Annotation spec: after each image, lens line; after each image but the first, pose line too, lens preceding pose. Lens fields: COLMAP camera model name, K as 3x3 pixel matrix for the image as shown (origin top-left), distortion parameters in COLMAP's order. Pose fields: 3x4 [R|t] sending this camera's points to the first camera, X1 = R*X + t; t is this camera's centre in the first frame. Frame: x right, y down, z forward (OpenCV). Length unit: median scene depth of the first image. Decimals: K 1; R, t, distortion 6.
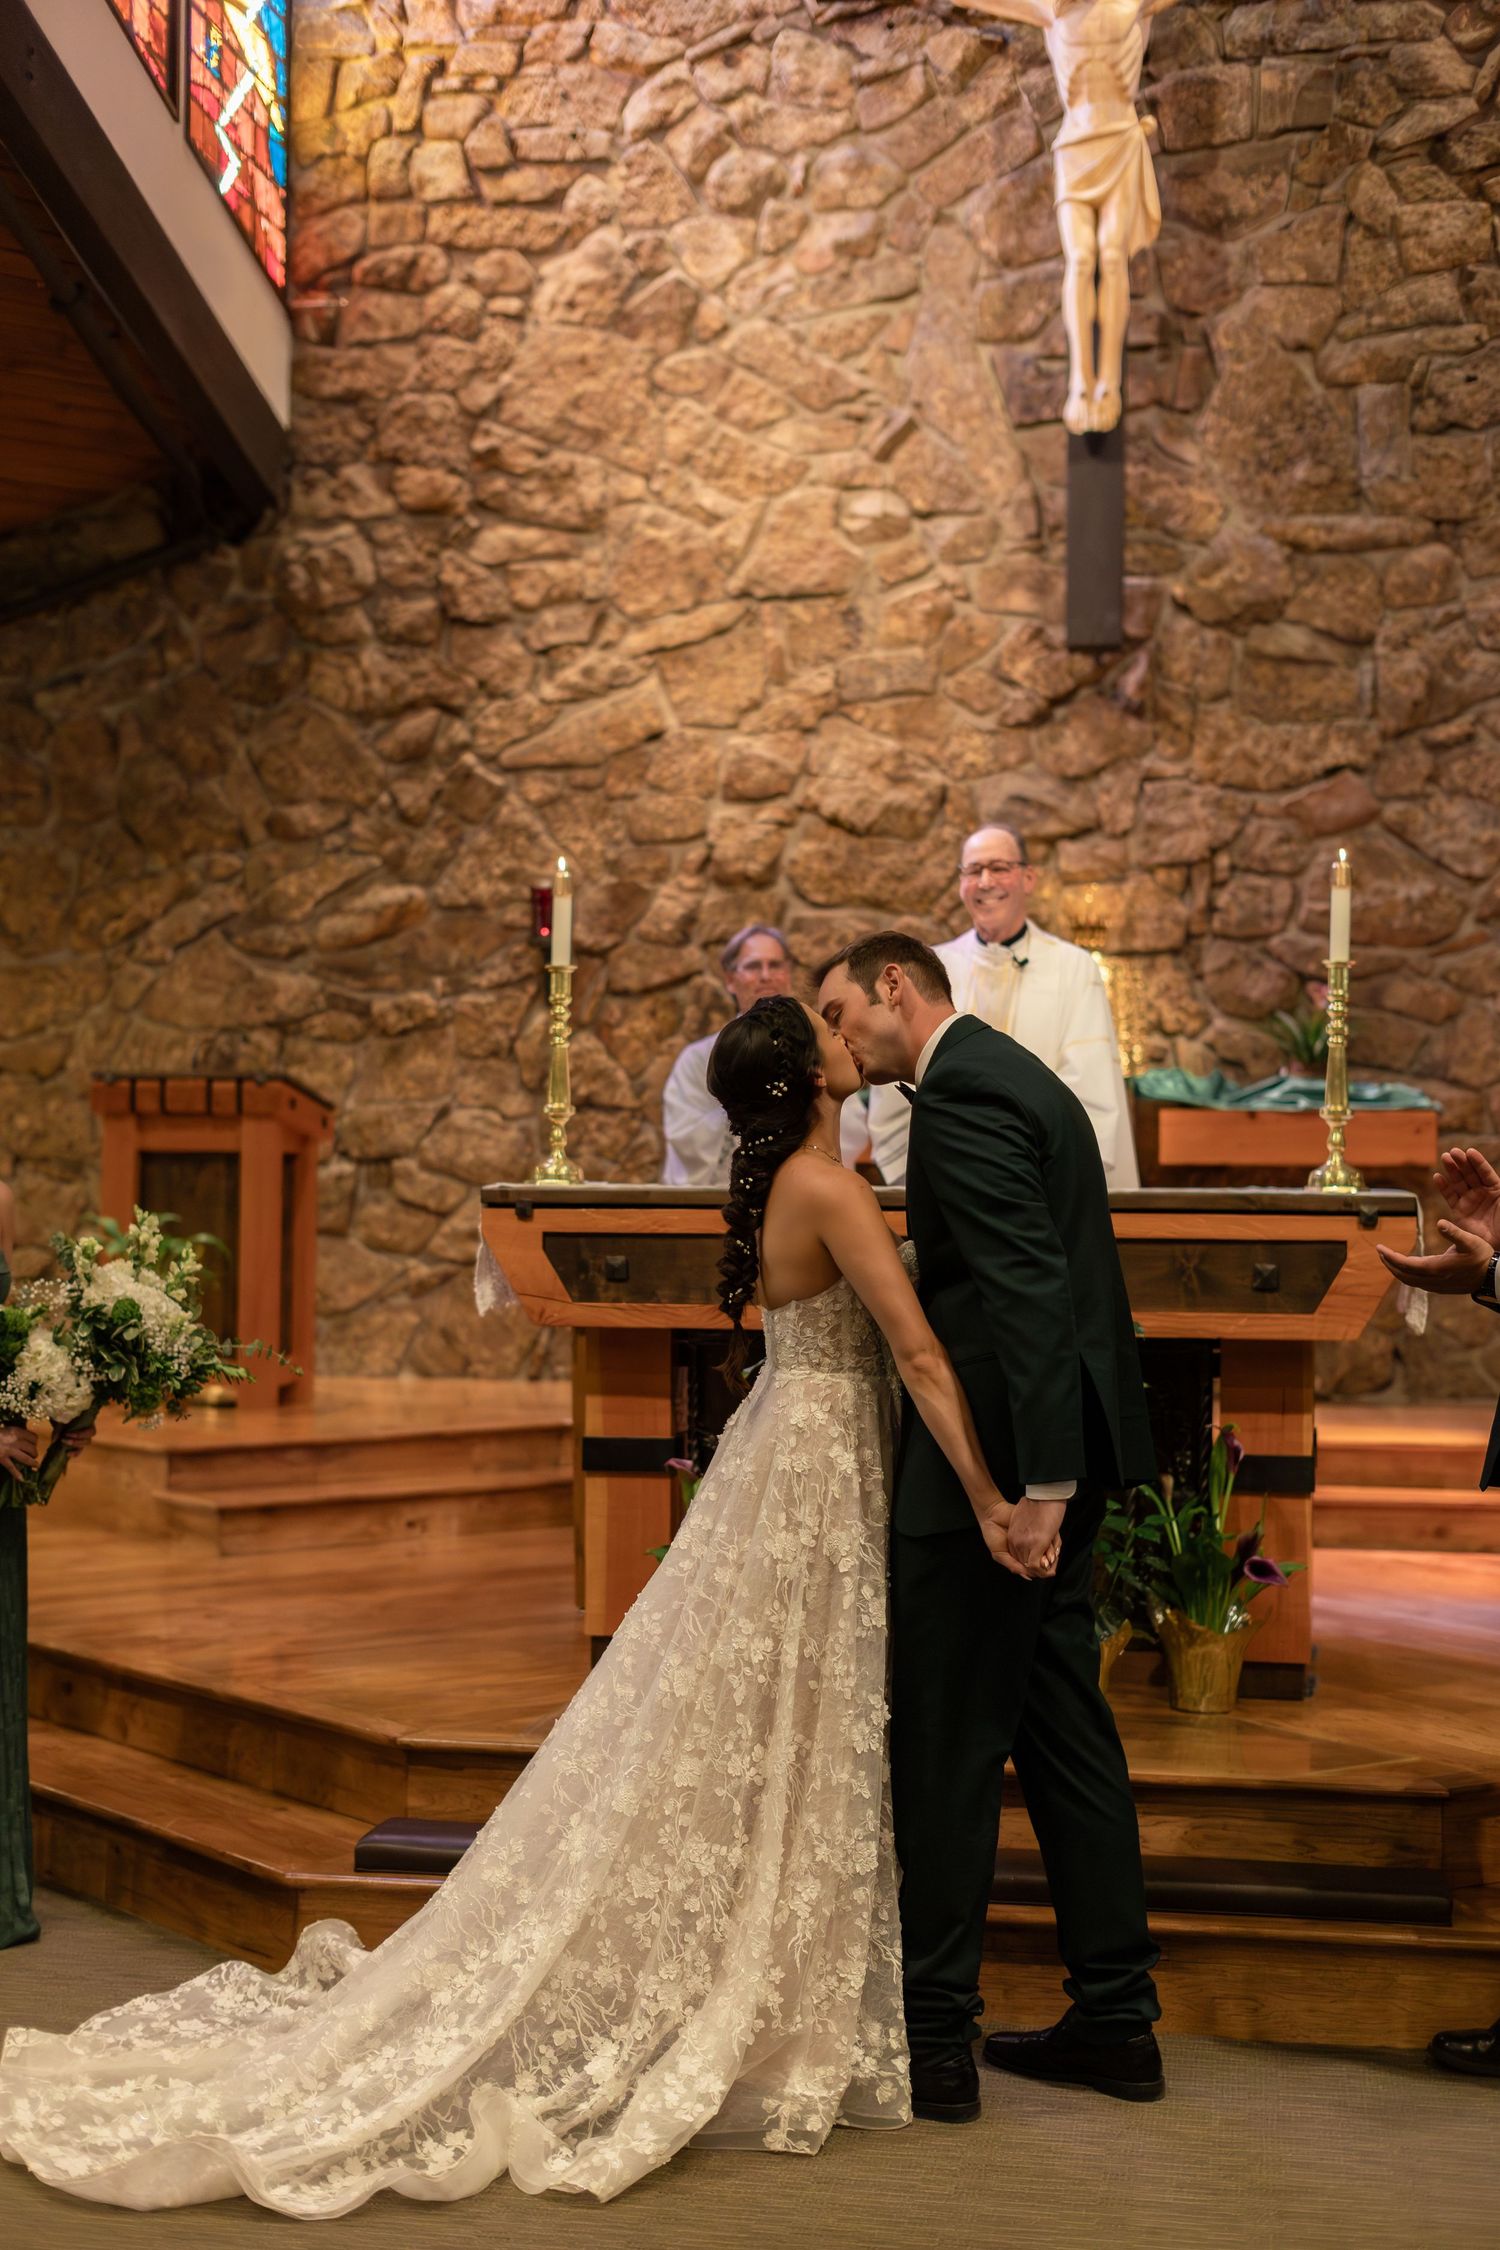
lens RADIAL K [[2968.0, 0, 733.6], [0, 2968.0, 1147.7], [0, 0, 1]] dist [-0.015974, 0.000000]
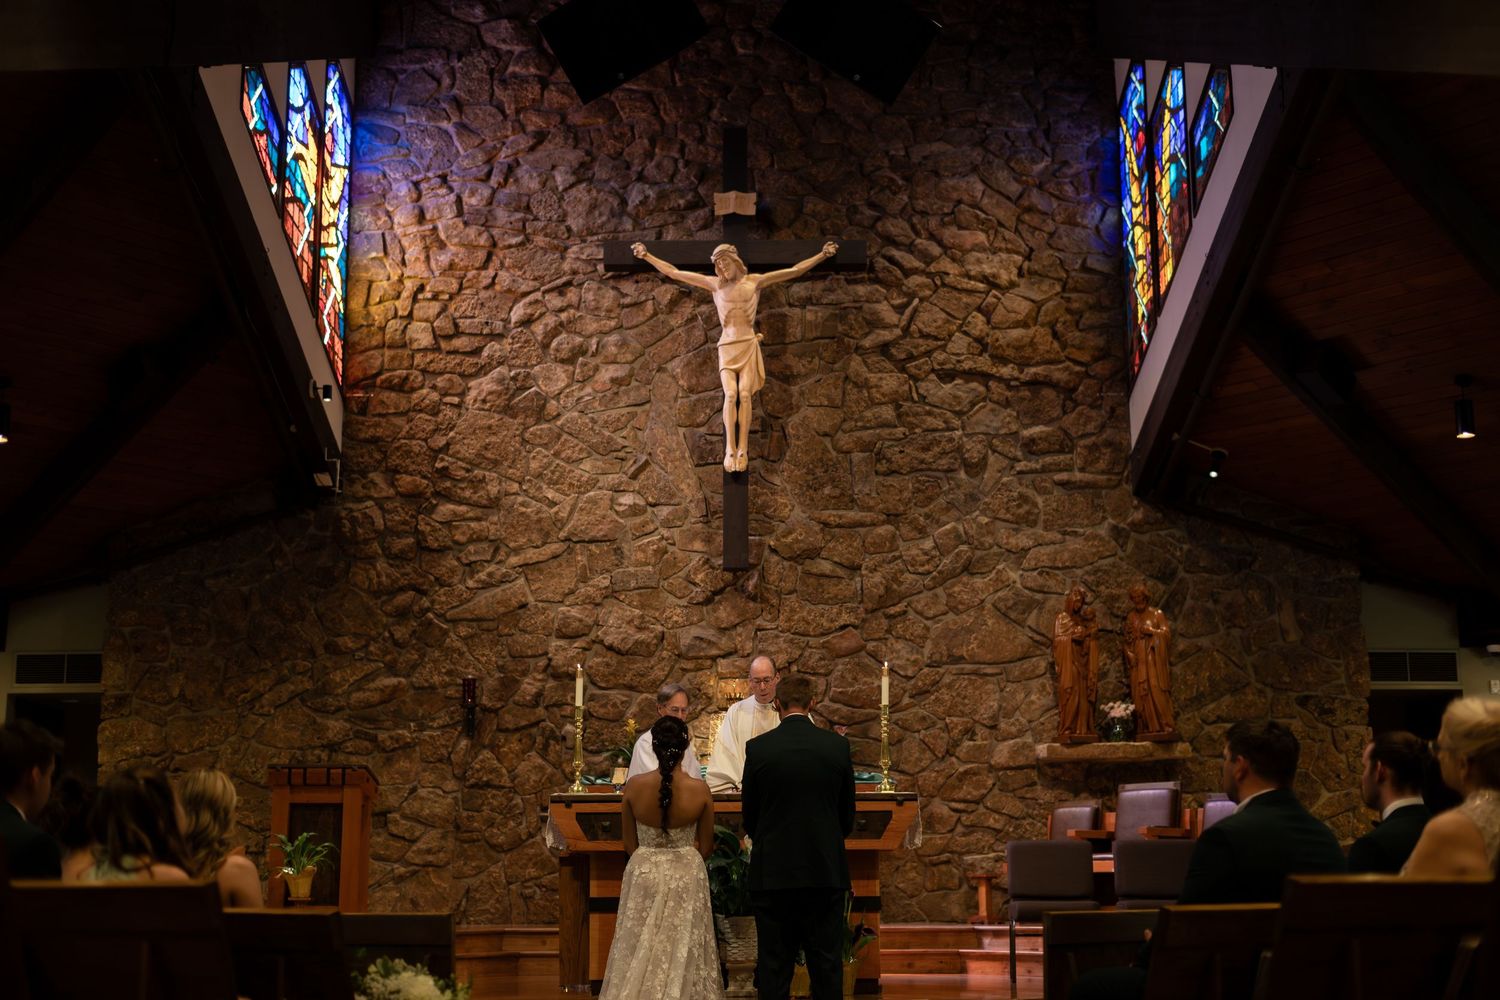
lens RADIAL K [[1978.7, 0, 760.6], [0, 1978.7, 498.6], [0, 0, 1]] dist [-0.015974, 0.000000]
pose [[0.980232, 0.025351, 0.196220, -0.137266], [0.010936, 0.983298, -0.181672, 0.040709], [-0.197548, 0.180226, 0.963583, -0.380176]]
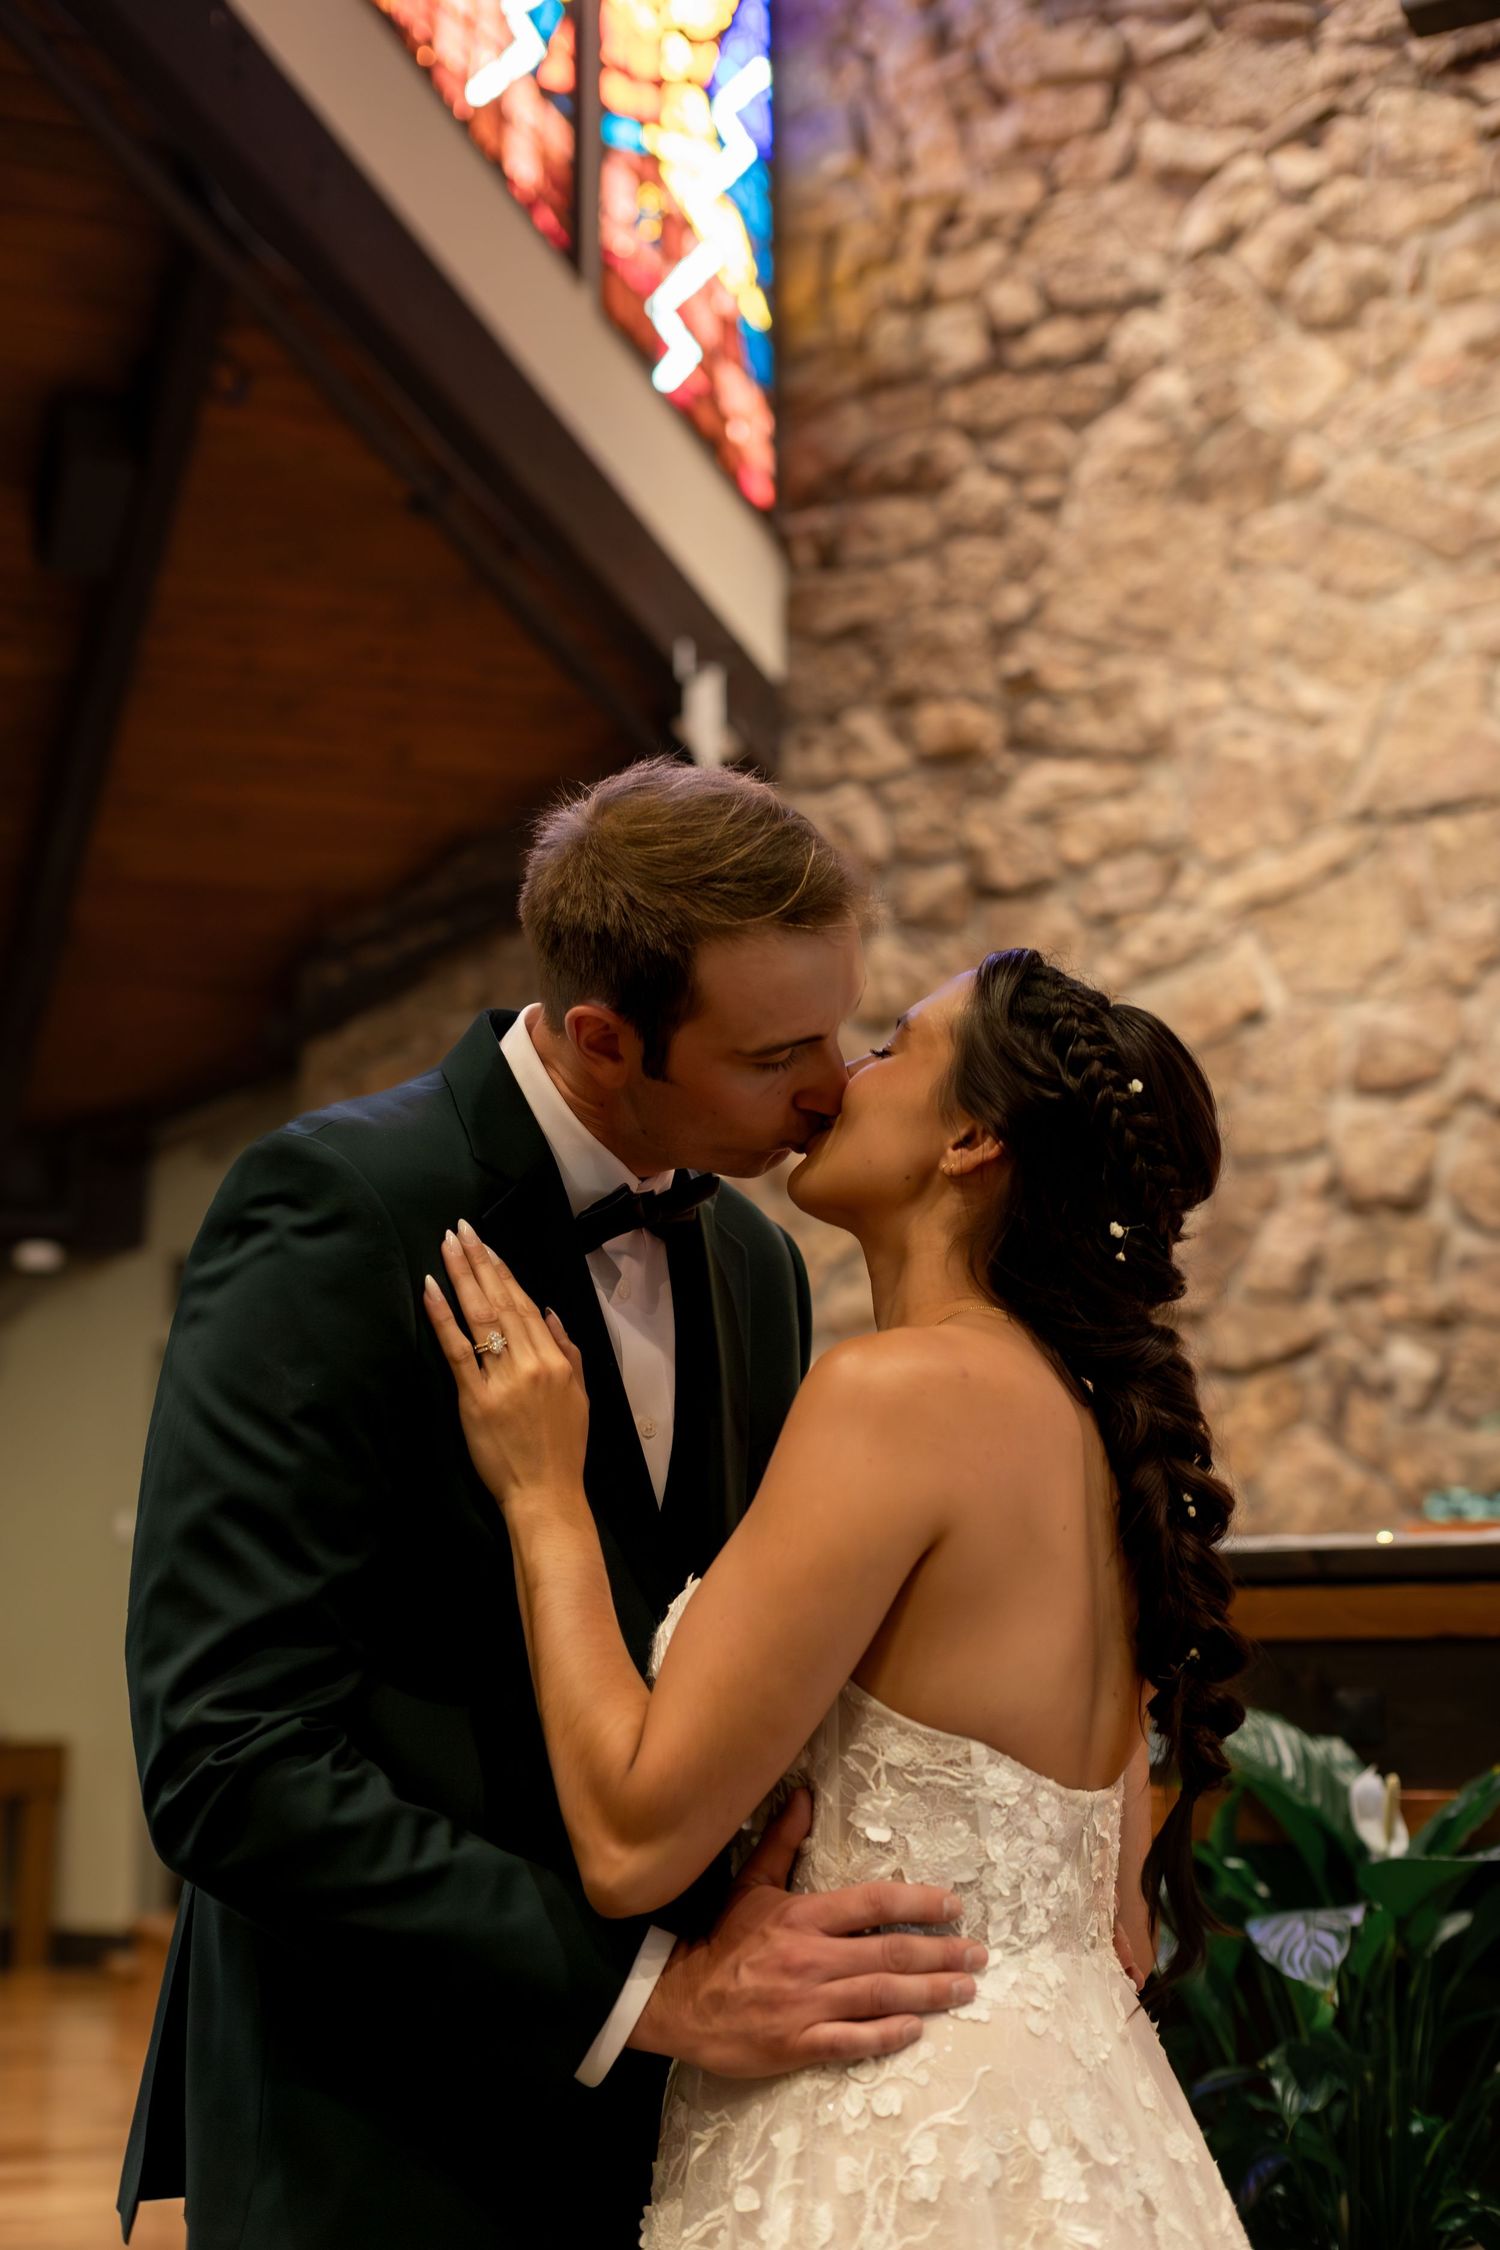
lens RADIAL K [[2968.0, 0, 750.8], [0, 2968.0, 1126.6], [0, 0, 1]] dist [-0.015974, 0.000000]
pose [[0.952263, -0.065946, -0.298071, 0.071570], [0.011447, 0.983416, -0.181002, 0.018340], [0.305064, 0.168949, 0.937226, 0.284347]]
